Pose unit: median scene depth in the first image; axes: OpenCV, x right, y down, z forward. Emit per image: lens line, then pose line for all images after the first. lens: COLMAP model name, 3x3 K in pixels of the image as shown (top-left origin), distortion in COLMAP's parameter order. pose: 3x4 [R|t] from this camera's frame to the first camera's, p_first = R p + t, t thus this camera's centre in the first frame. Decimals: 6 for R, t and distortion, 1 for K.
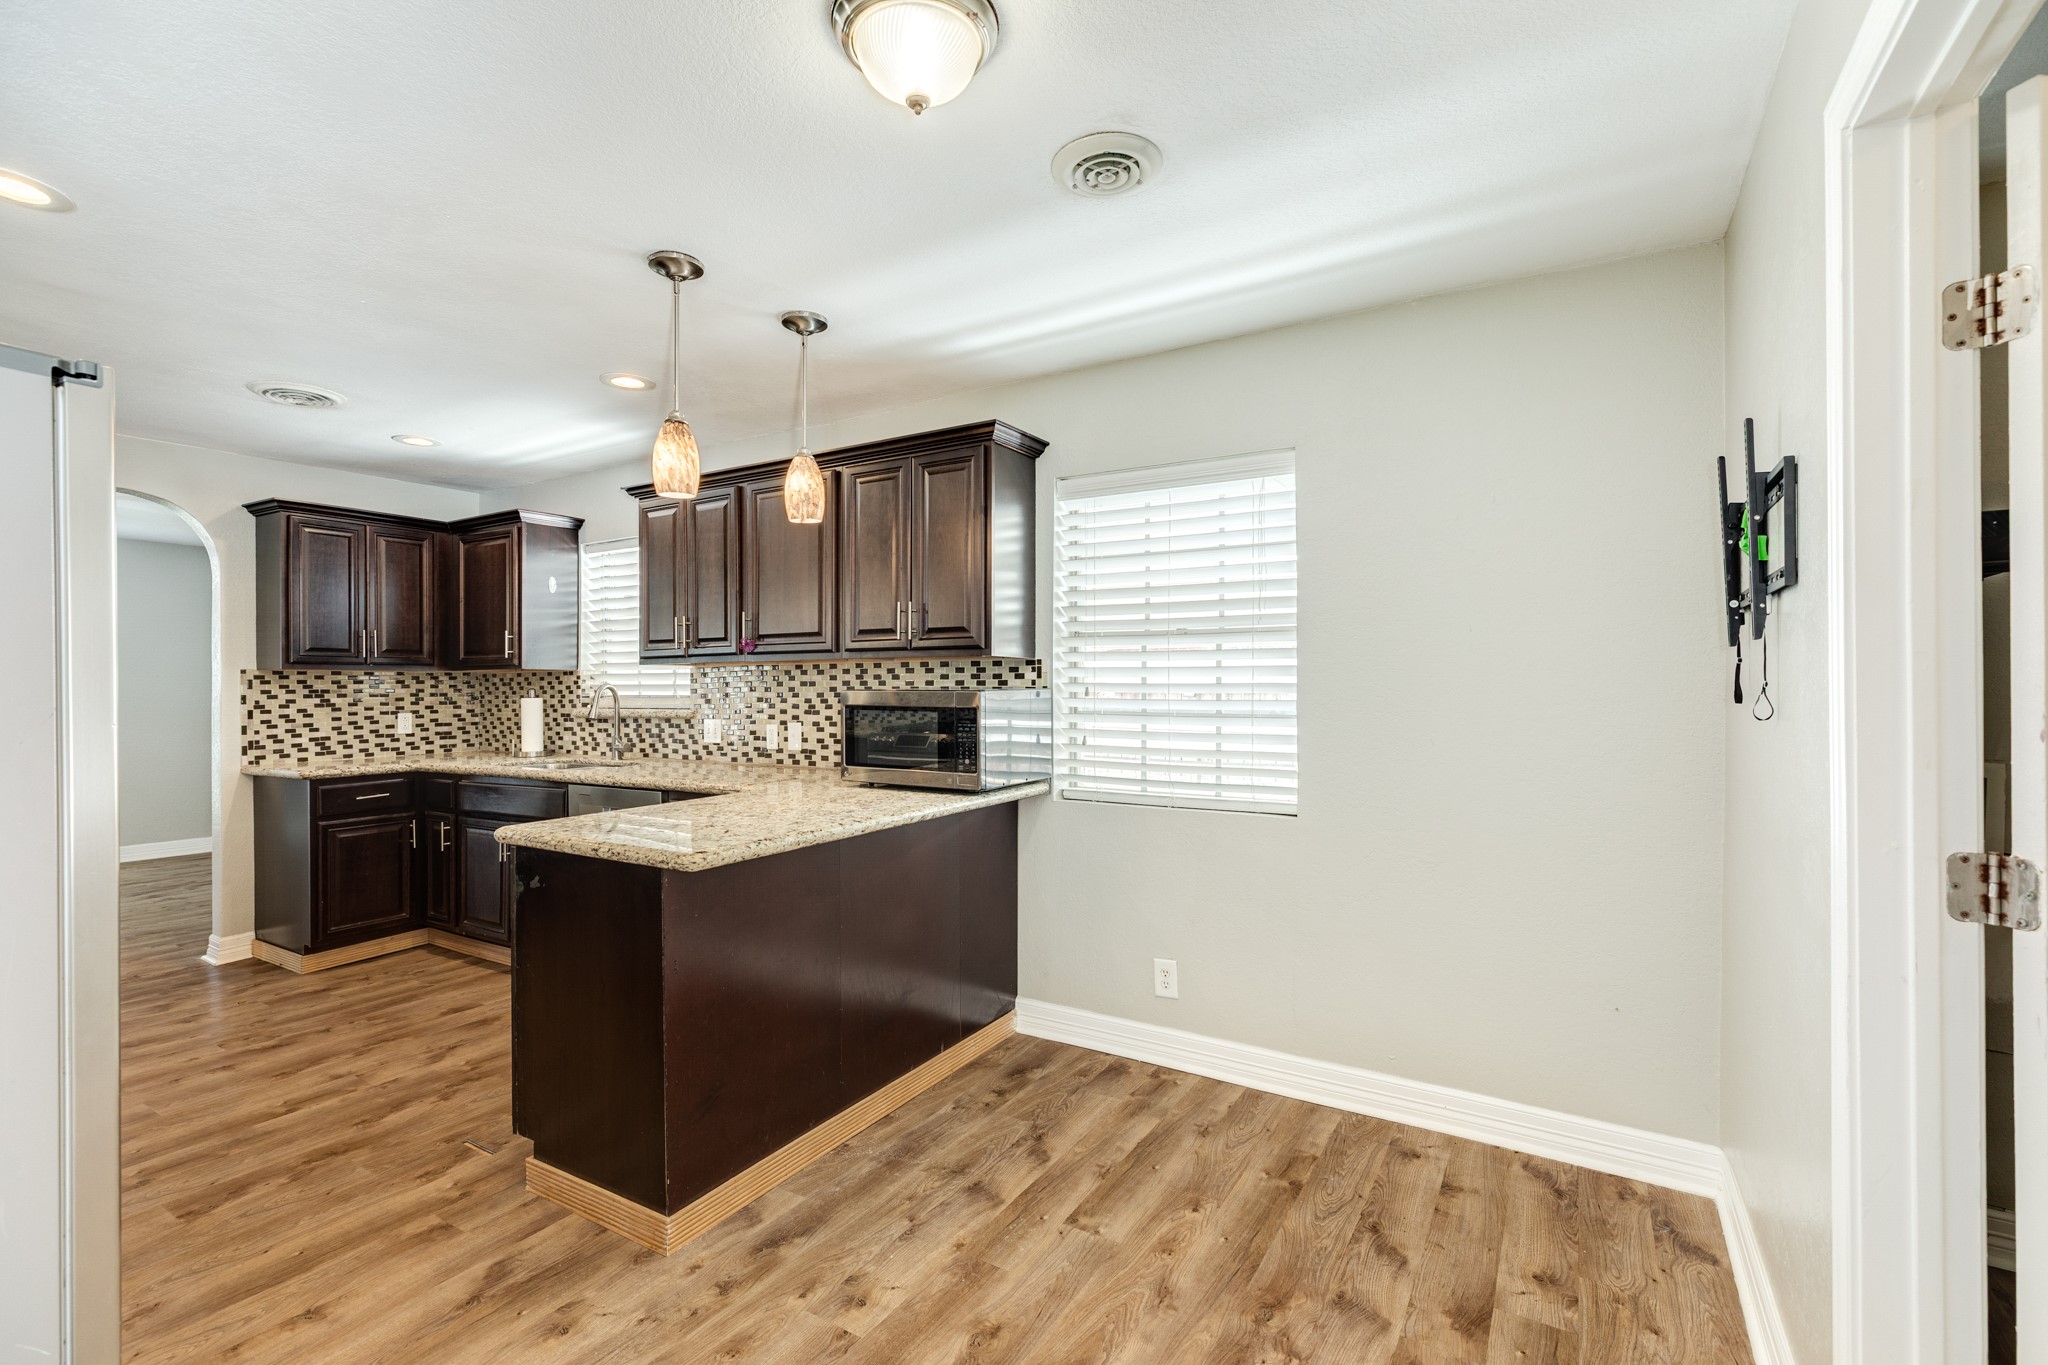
lens RADIAL K [[912.6, 0, 1023.2], [0, 912.6, 687.6], [0, 0, 1]] dist [0.005855, -0.001121]
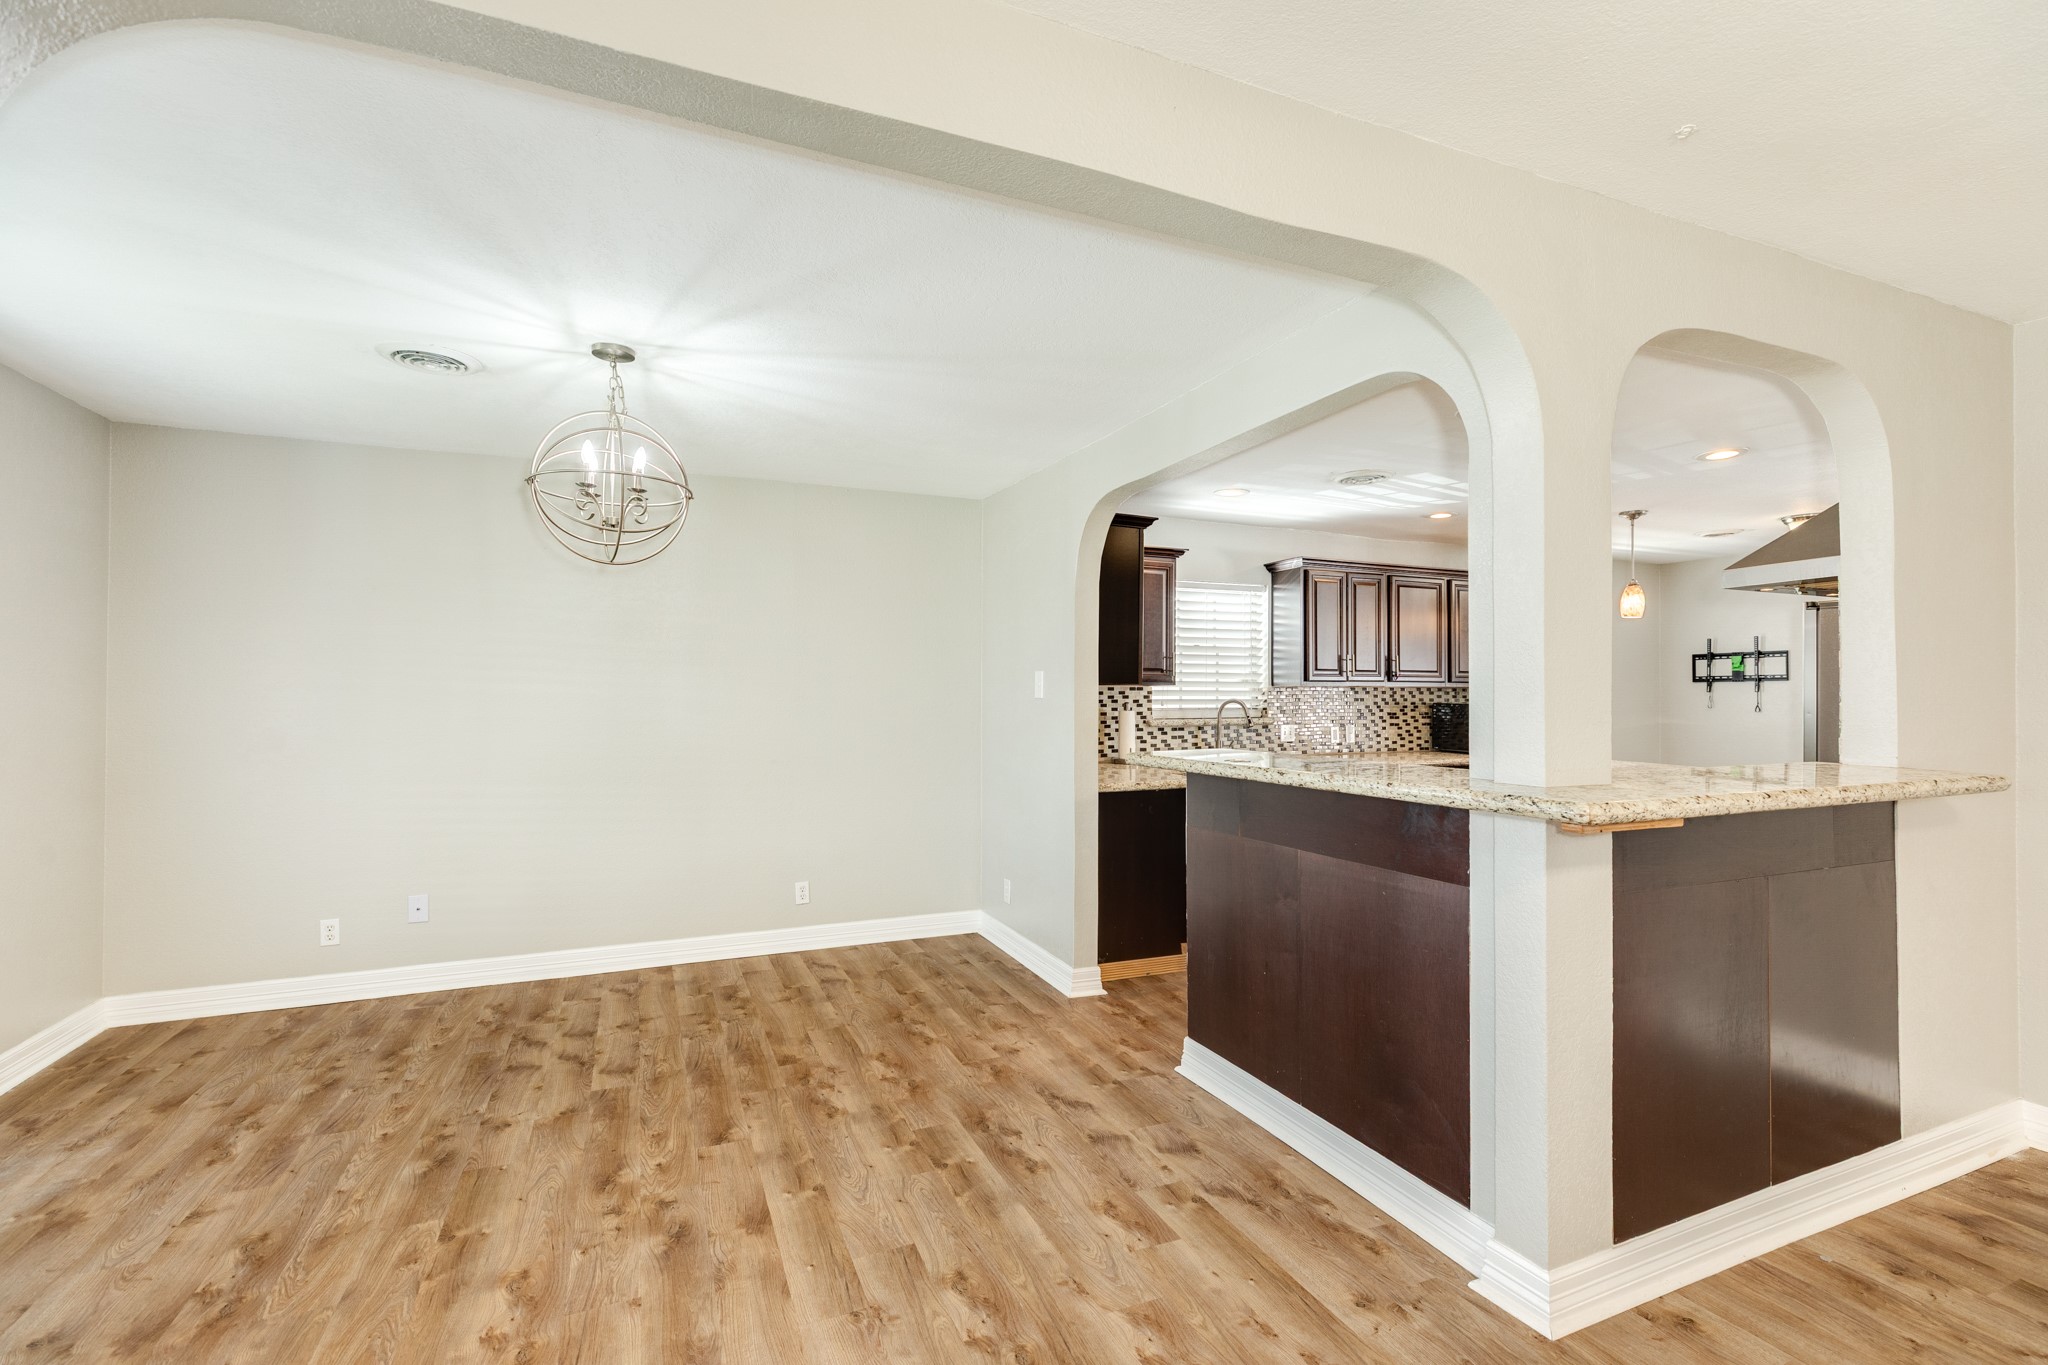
lens RADIAL K [[912.6, 0, 1023.2], [0, 912.6, 687.6], [0, 0, 1]] dist [0.005855, -0.001121]
pose [[0.579171, 0.012799, 0.815106, -1.652392], [-0.005198, 0.999914, -0.012008, -0.003046], [-0.815190, 0.002718, 0.579188, 0.501253]]
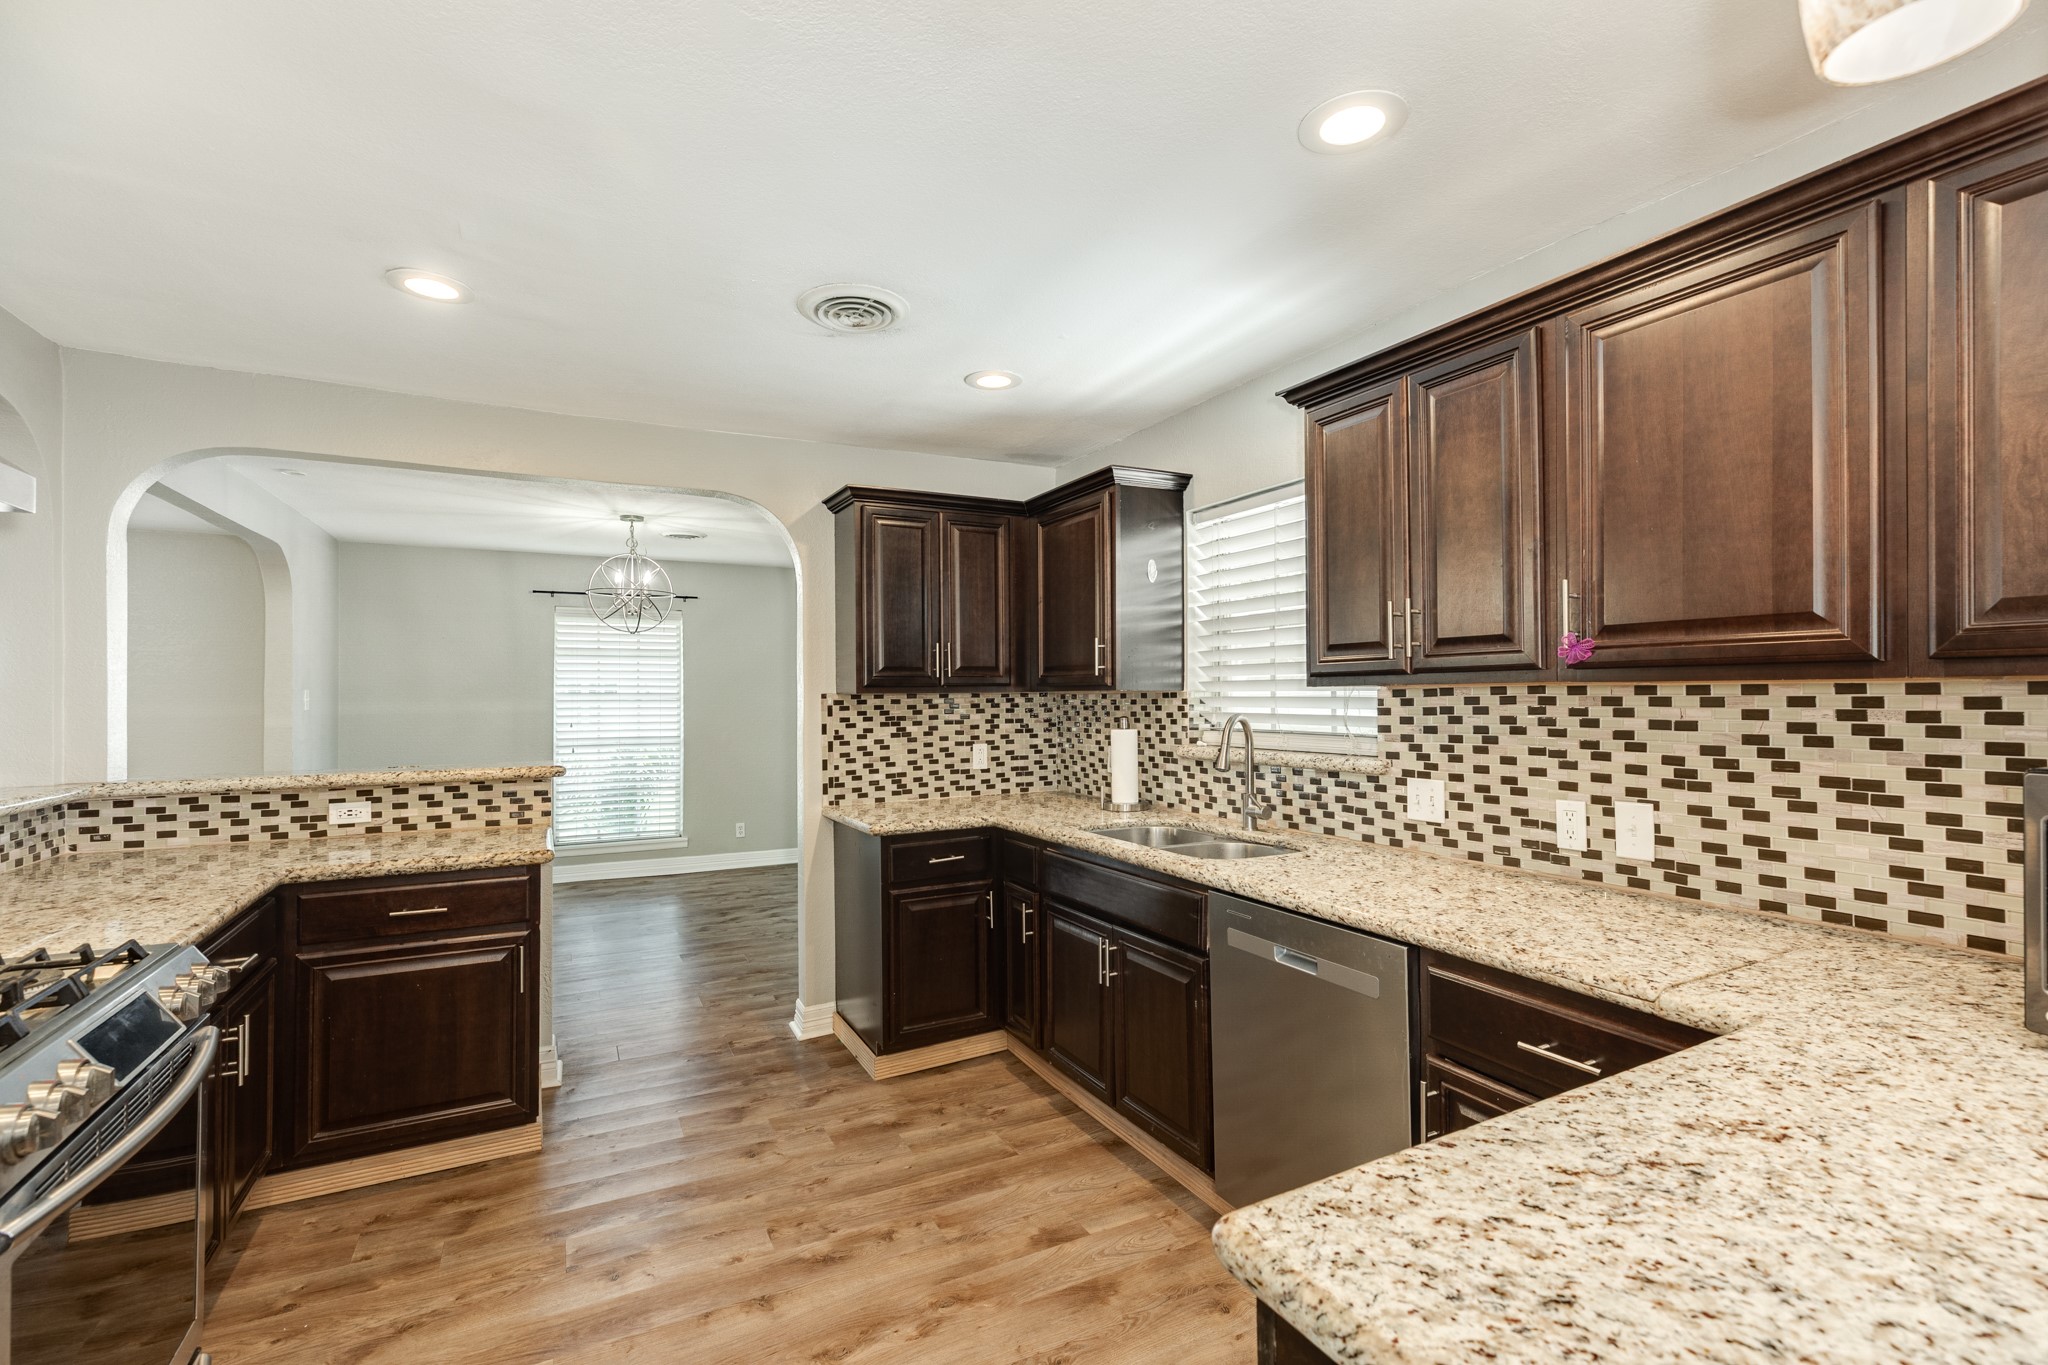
lens RADIAL K [[912.6, 0, 1023.2], [0, 912.6, 687.6], [0, 0, 1]] dist [0.005855, -0.001121]
pose [[0.855519, -0.005776, -0.517739, -0.249363], [0.004467, 0.999983, -0.003774, -0.021312], [0.517752, 0.000916, 0.855530, 0.364588]]
